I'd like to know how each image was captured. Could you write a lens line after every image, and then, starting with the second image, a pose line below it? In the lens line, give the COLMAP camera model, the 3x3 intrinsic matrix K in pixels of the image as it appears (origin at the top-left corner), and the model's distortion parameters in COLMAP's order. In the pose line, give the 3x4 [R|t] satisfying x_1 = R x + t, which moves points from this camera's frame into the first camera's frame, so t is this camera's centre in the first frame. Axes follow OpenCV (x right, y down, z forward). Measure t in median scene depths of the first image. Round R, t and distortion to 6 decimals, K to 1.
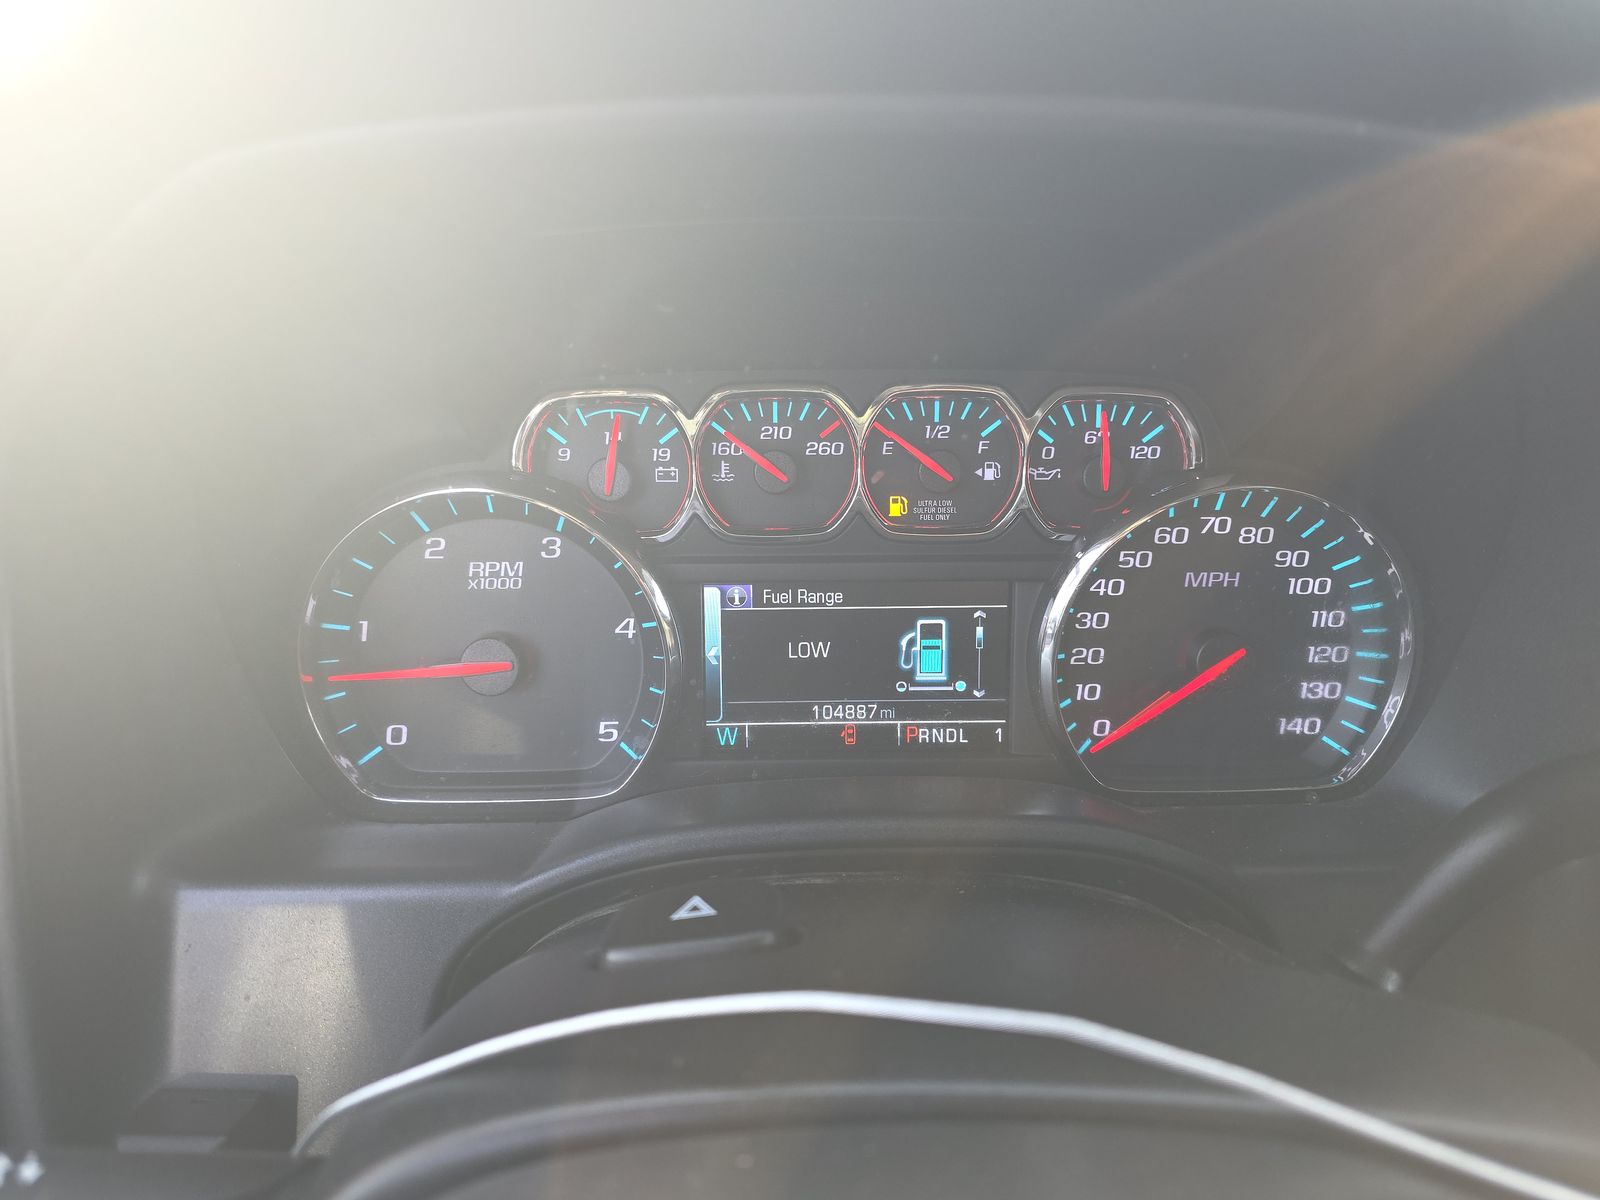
lens RADIAL K [[1102.8, 0, 785.3], [0, 1102.8, 601.5], [0, 0, 1]] dist [0.012291, -0.001751]
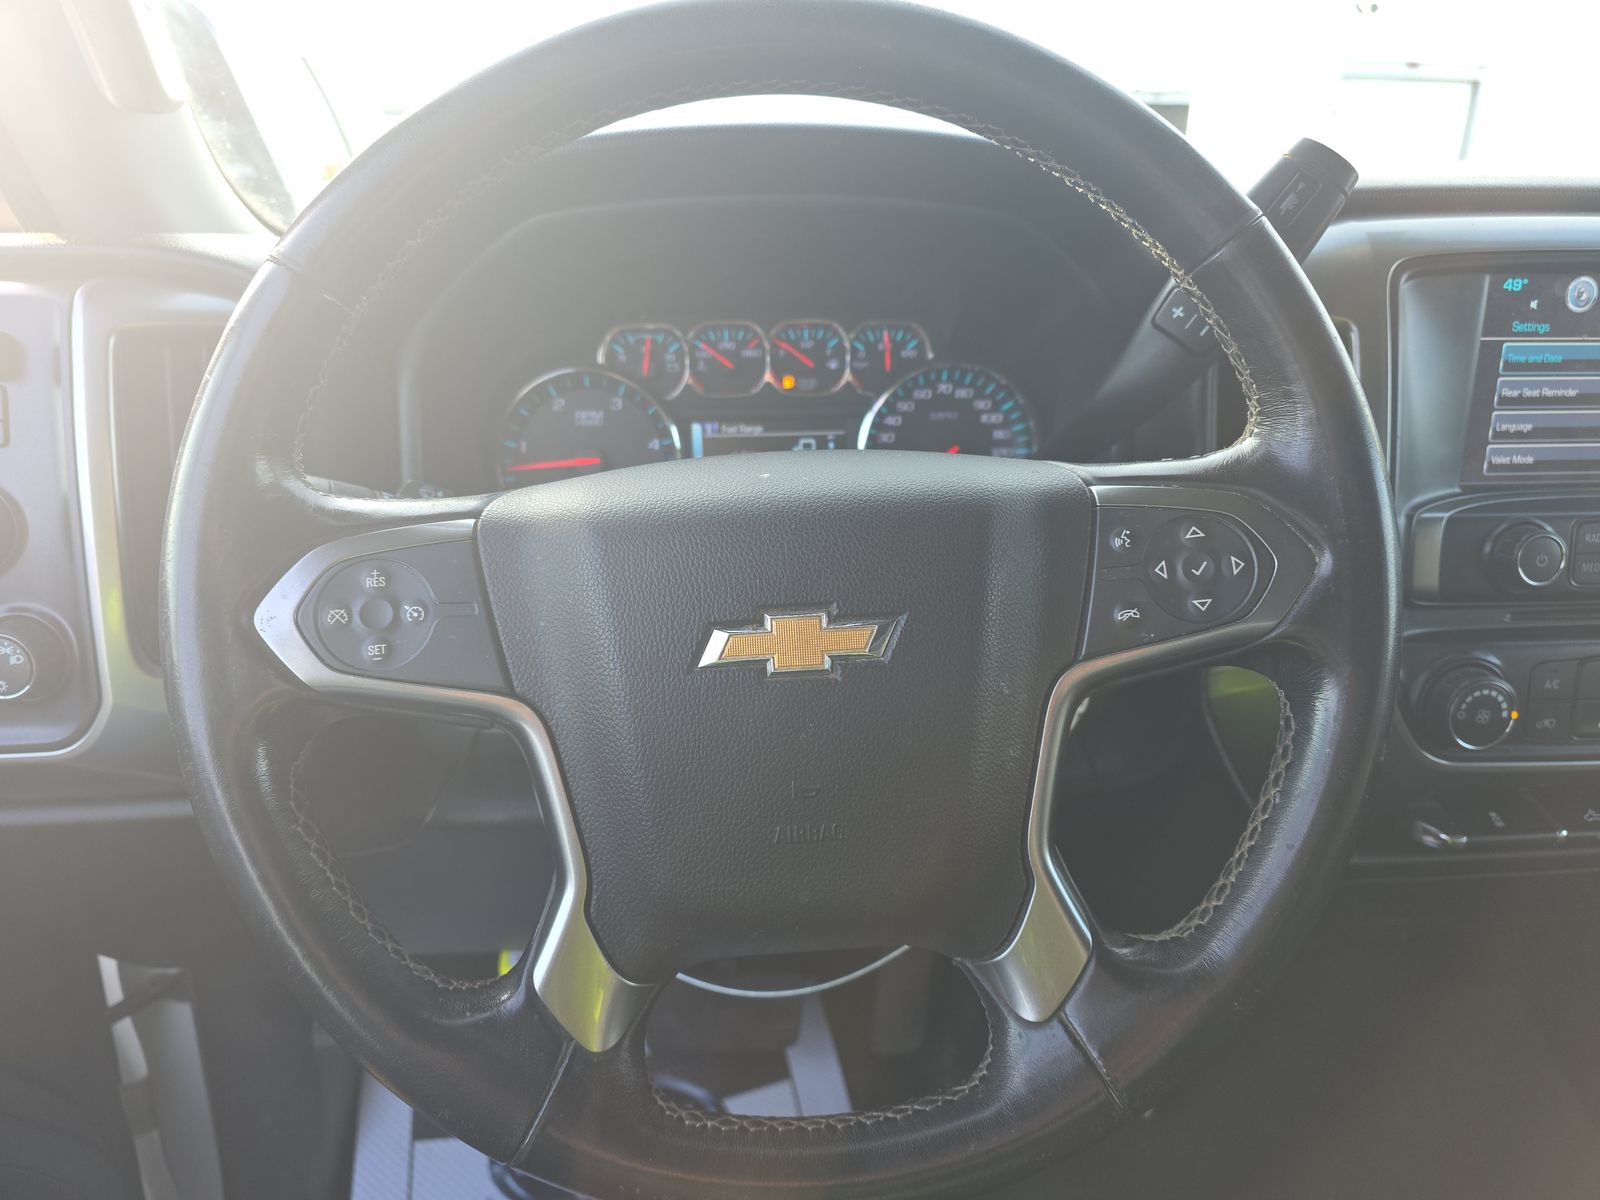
lens RADIAL K [[1103.6, 0, 796.6], [0, 1103.6, 609.5], [0, 0, 1]] dist [0.017923, -0.007789]
pose [[0.999456, -0.018733, 0.027132, 0.054888], [0.019702, 0.999161, -0.035893, 0.407071], [-0.026437, 0.036408, 0.998987, -1.015867]]
